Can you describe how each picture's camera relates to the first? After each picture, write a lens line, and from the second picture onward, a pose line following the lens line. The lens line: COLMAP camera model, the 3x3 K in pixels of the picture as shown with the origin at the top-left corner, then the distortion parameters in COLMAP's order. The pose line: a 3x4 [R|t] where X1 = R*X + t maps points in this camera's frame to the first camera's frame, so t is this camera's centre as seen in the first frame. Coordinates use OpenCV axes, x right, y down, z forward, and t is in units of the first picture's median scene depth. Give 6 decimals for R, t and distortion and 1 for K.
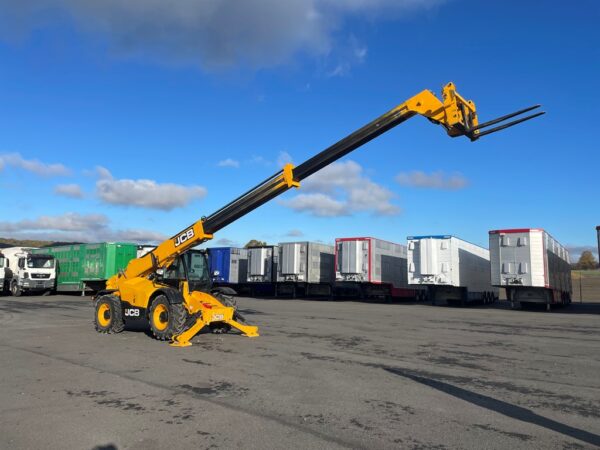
lens RADIAL K [[441.9, 0, 300.0], [0, 441.9, 225.0], [0, 0, 1]] dist [0.050028, -0.002078]
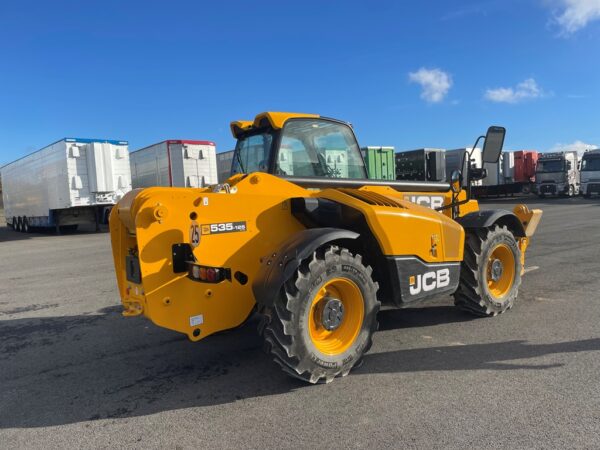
lens RADIAL K [[441.9, 0, 300.0], [0, 441.9, 225.0], [0, 0, 1]] dist [0.050028, -0.002078]
pose [[0.263173, -0.094748, 0.960085, -0.380068], [-0.067371, 0.990931, 0.116260, 0.062677], [-0.962394, -0.095278, 0.254403, 0.528383]]
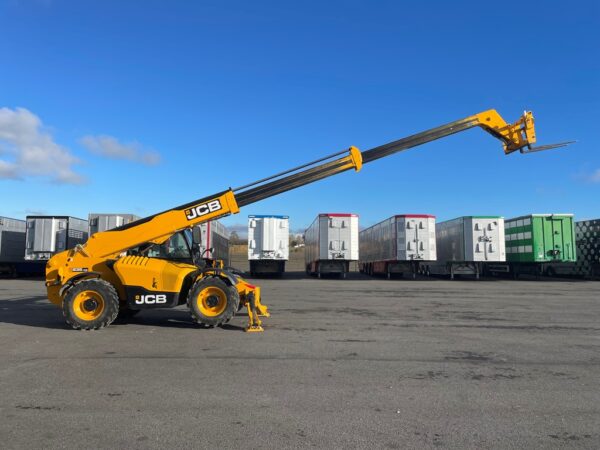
lens RADIAL K [[441.9, 0, 300.0], [0, 441.9, 225.0], [0, 0, 1]] dist [0.050028, -0.002078]
pose [[0.789248, 0.034900, 0.613082, -0.343987], [-0.069014, 0.997100, 0.032084, 0.009526], [-0.610184, -0.067633, 0.789367, 0.110383]]
